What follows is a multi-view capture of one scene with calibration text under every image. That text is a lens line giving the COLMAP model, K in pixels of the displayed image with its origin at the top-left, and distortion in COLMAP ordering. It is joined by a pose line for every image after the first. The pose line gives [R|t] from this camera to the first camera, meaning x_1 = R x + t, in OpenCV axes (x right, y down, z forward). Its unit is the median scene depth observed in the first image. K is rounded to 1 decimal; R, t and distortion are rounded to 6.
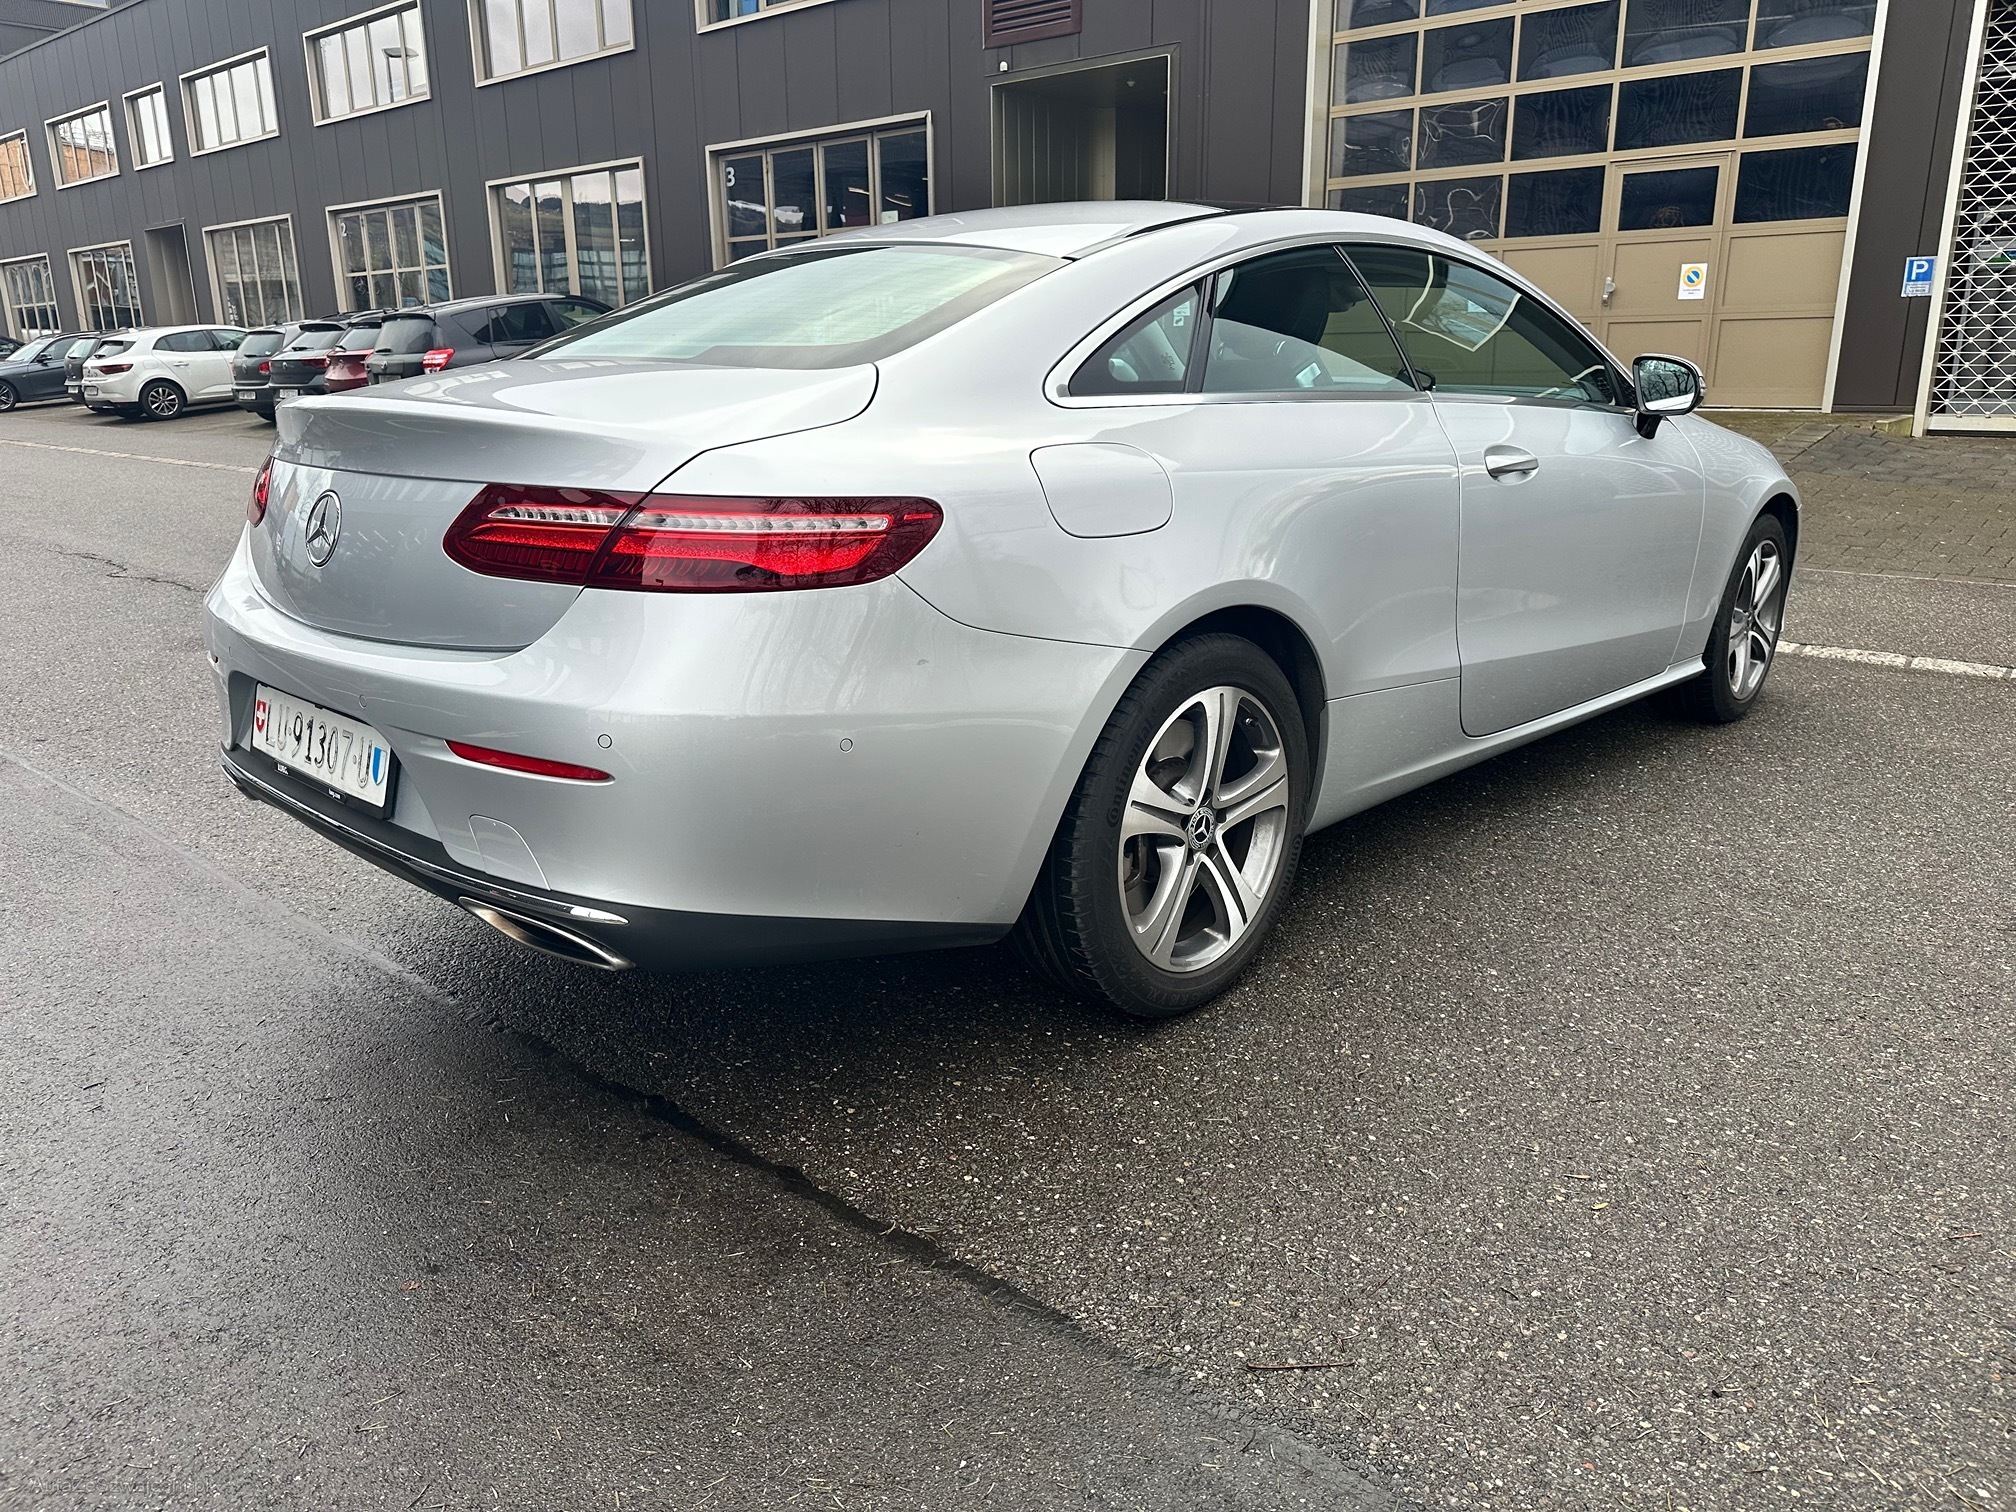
lens RADIAL K [[1371.5, 0, 1008.0], [0, 1371.5, 756.0], [0, 0, 1]] dist [0.023499, -0.003996]
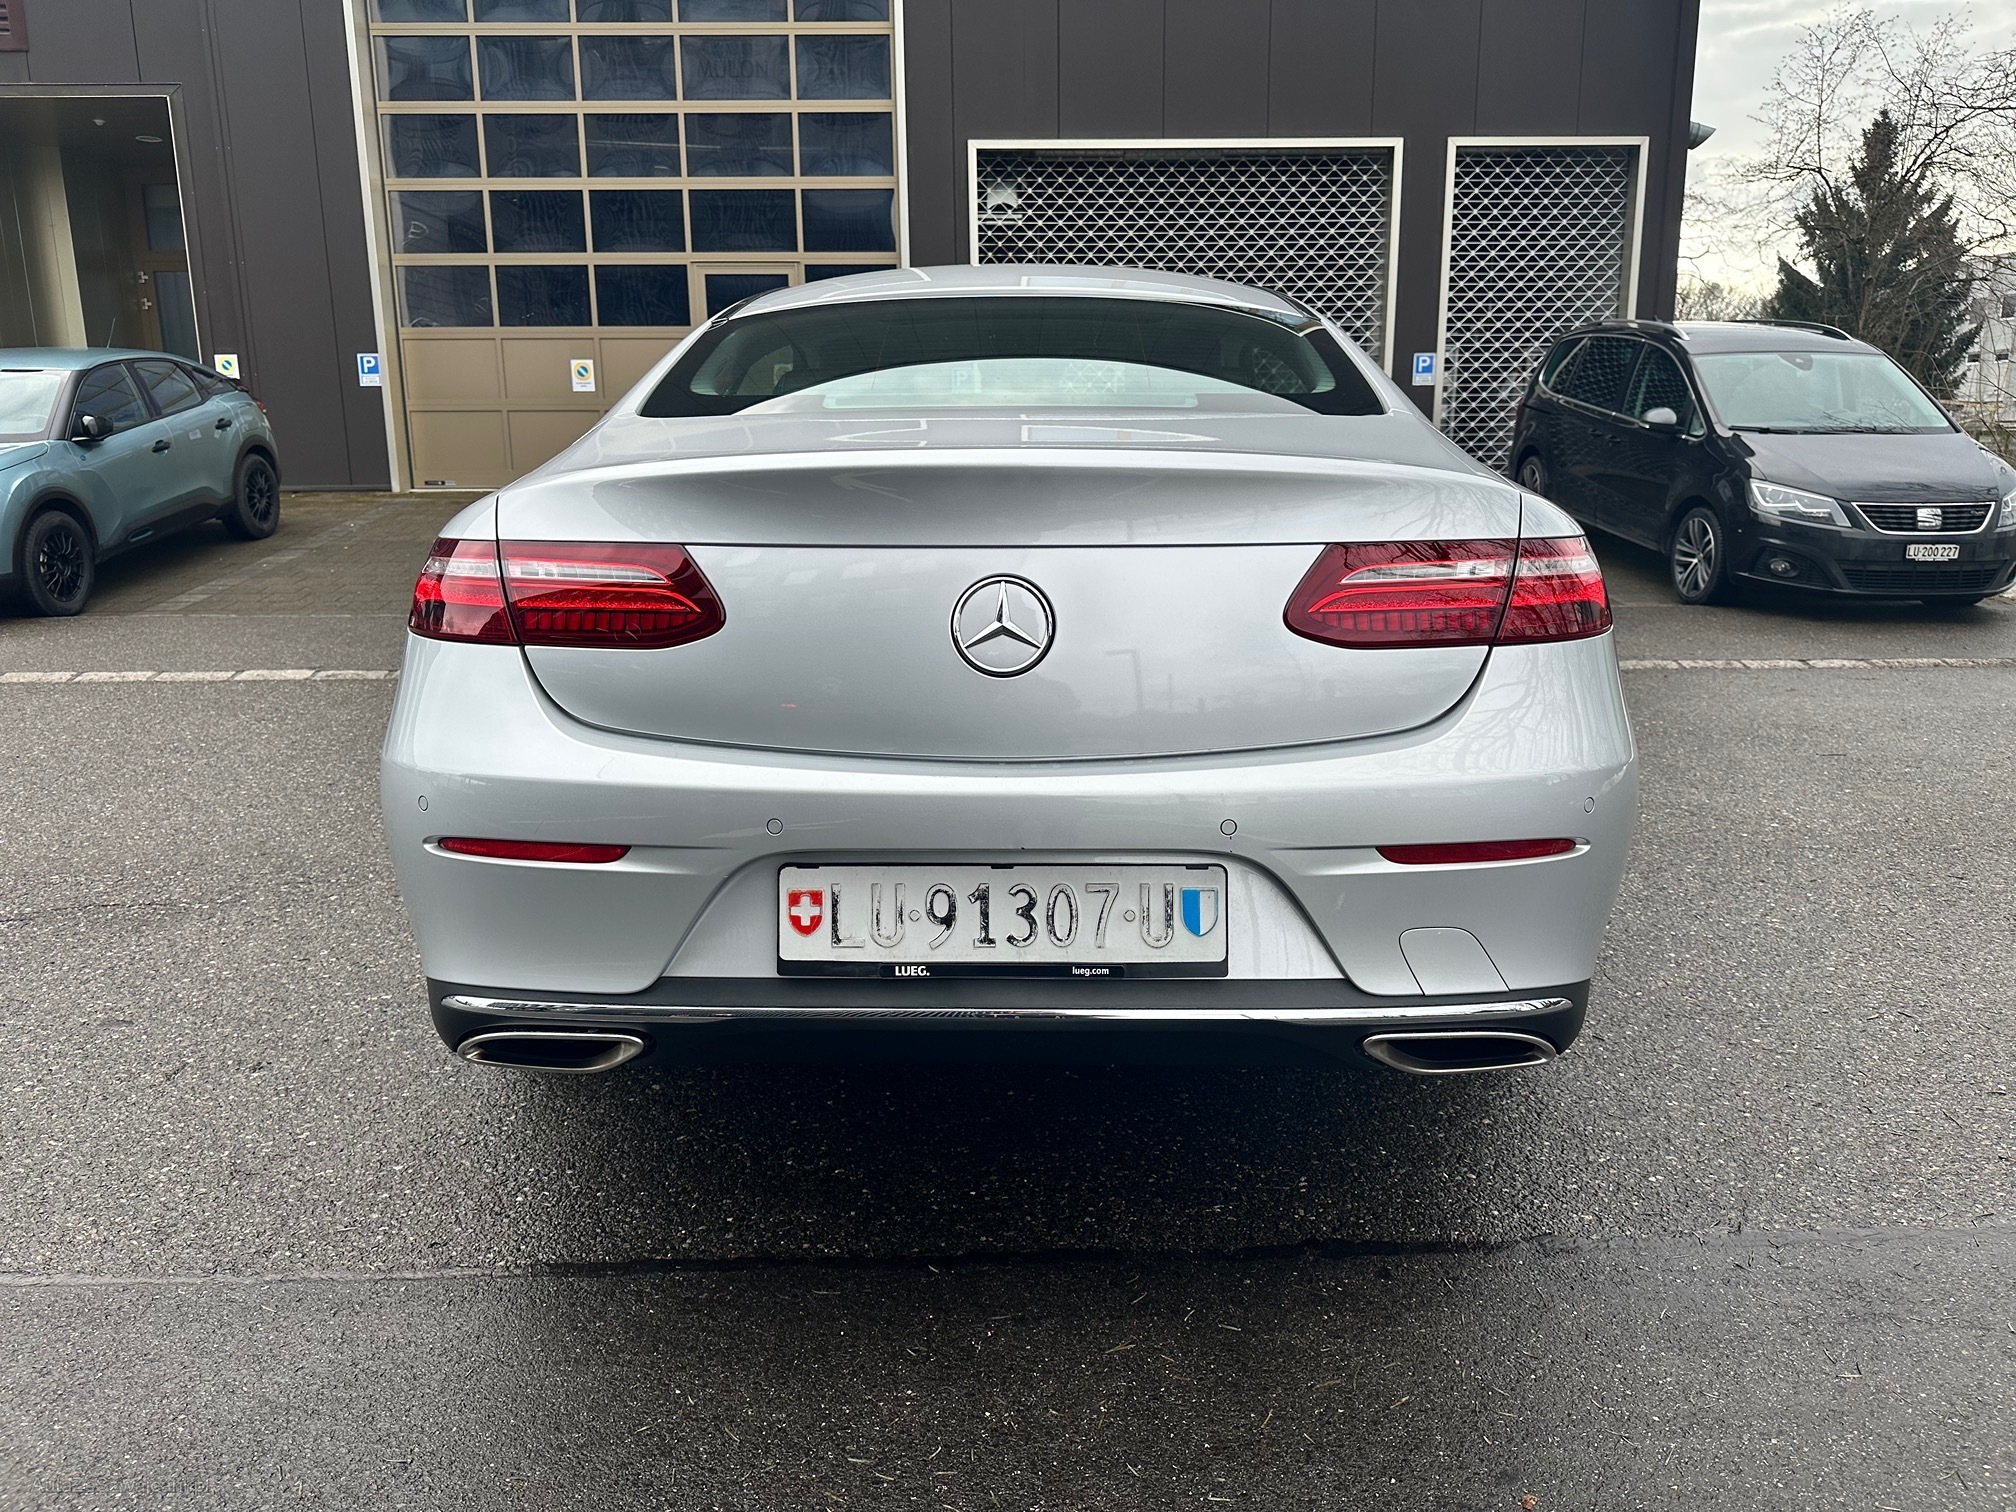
lens RADIAL K [[1418.6, 0, 971.9], [0, 1418.6, 752.8], [0, 0, 1]] dist [0.003874, -0.002014]
pose [[0.758736, -0.142074, 0.635716, -0.916566], [0.185440, 0.982654, -0.001716, -0.090351], [-0.624445, 0.119189, 0.771921, 0.391567]]
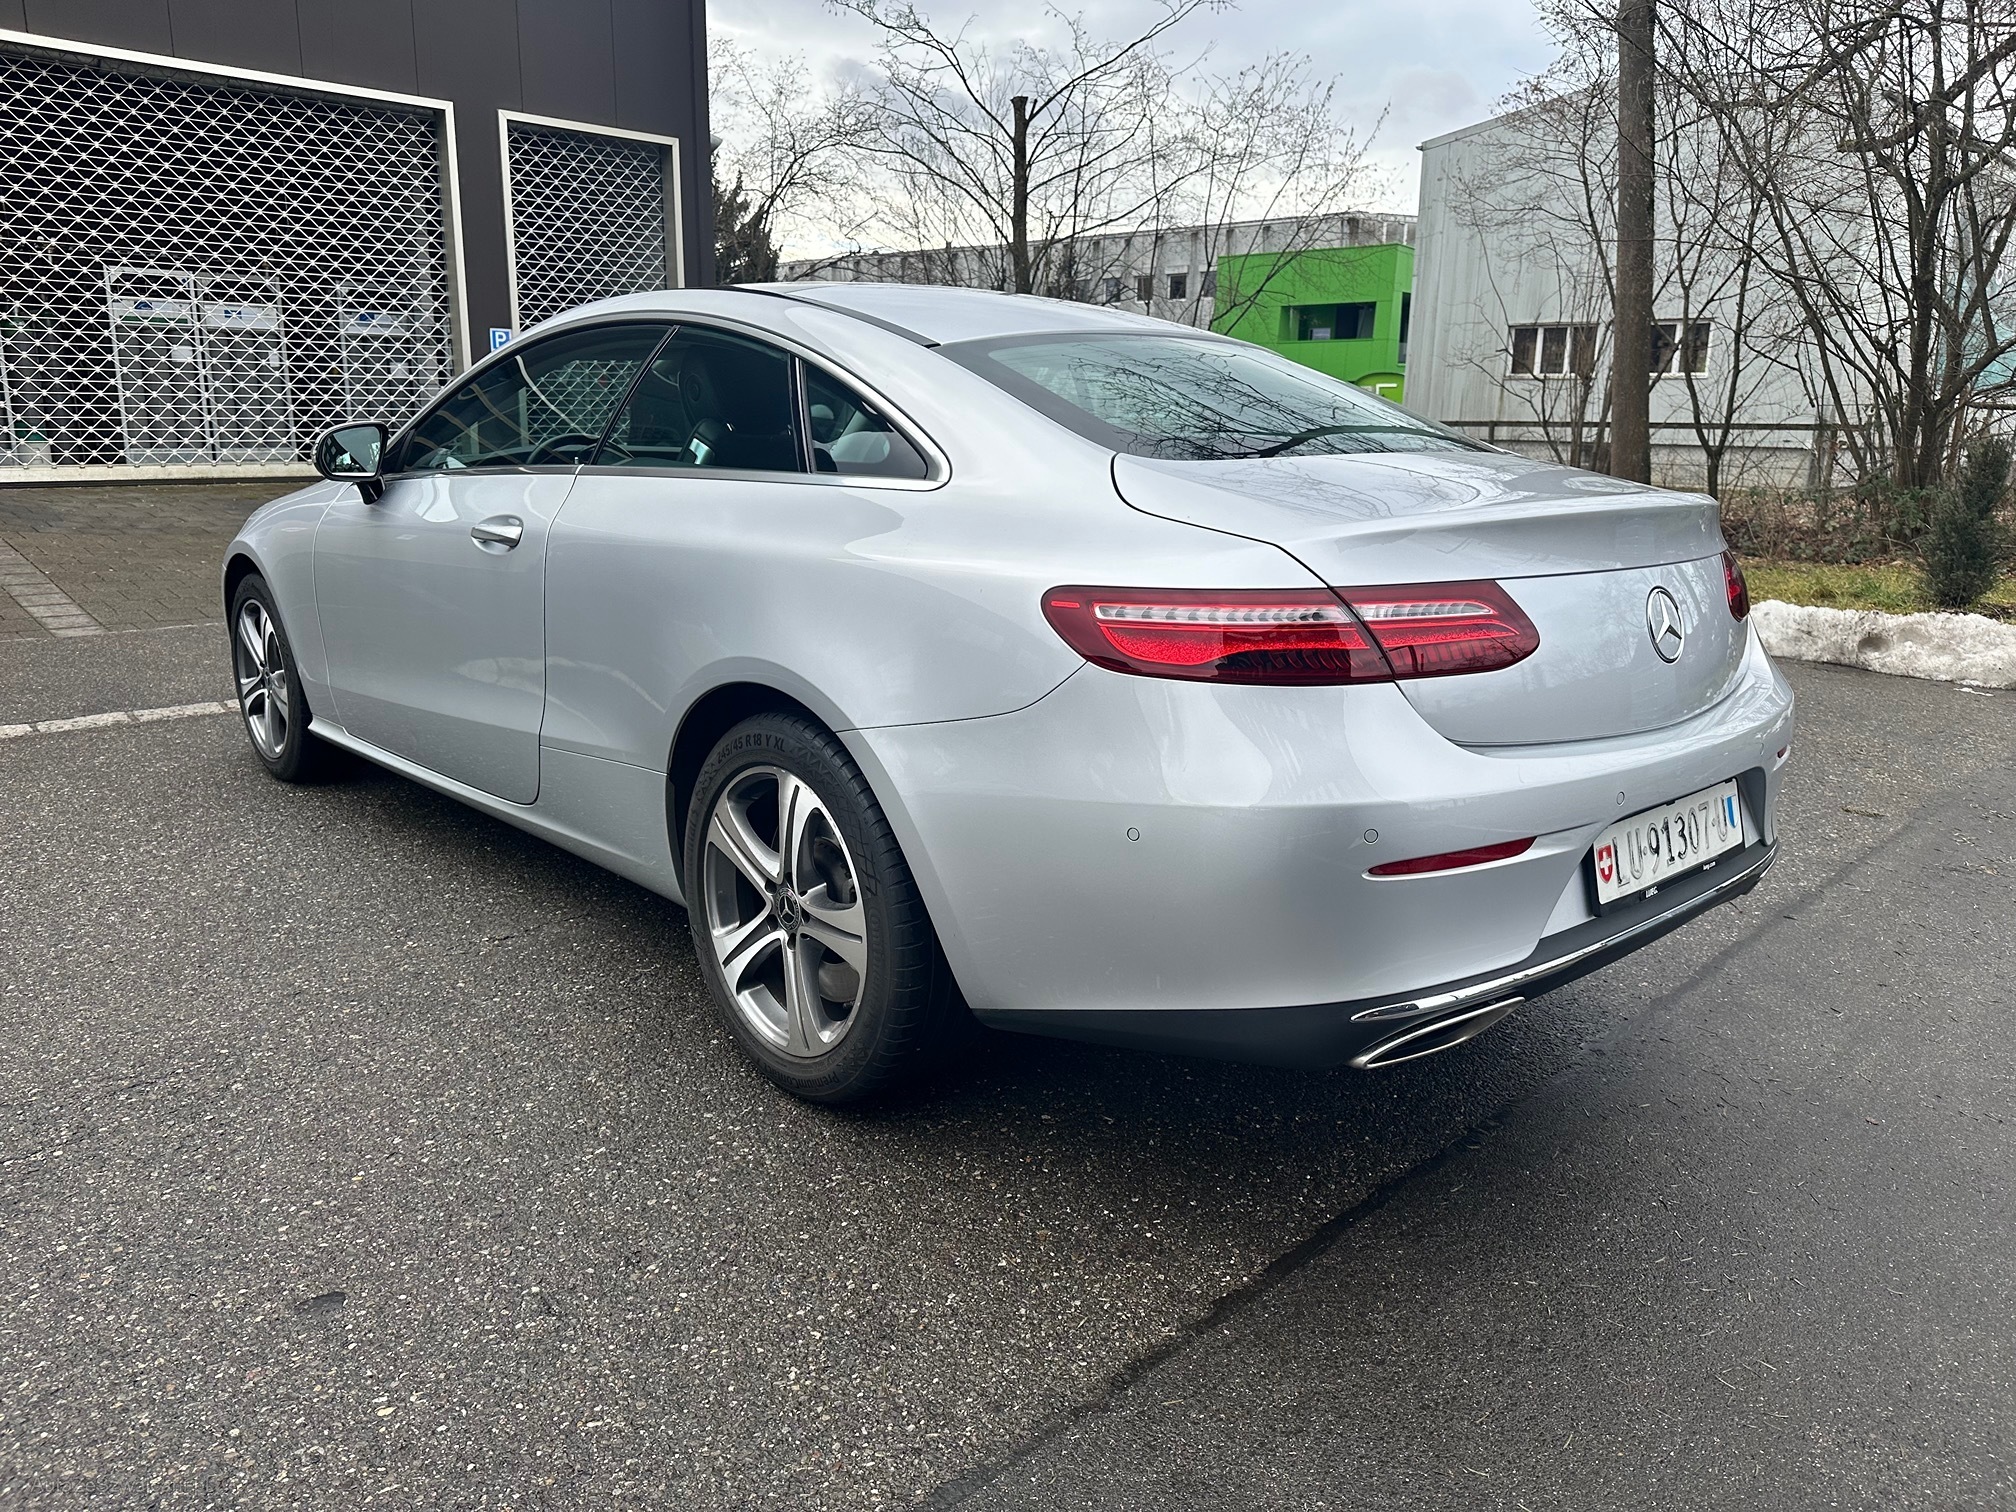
lens RADIAL K [[1450.6, 0, 898.2], [0, 1450.6, 769.6], [0, 0, 1]] dist [0.024215, -0.000523]
pose [[0.122070, -0.236310, 0.963979, -1.471230], [0.263445, 0.944119, 0.198081, -0.386169], [-0.956920, 0.229776, 0.177503, 1.249888]]
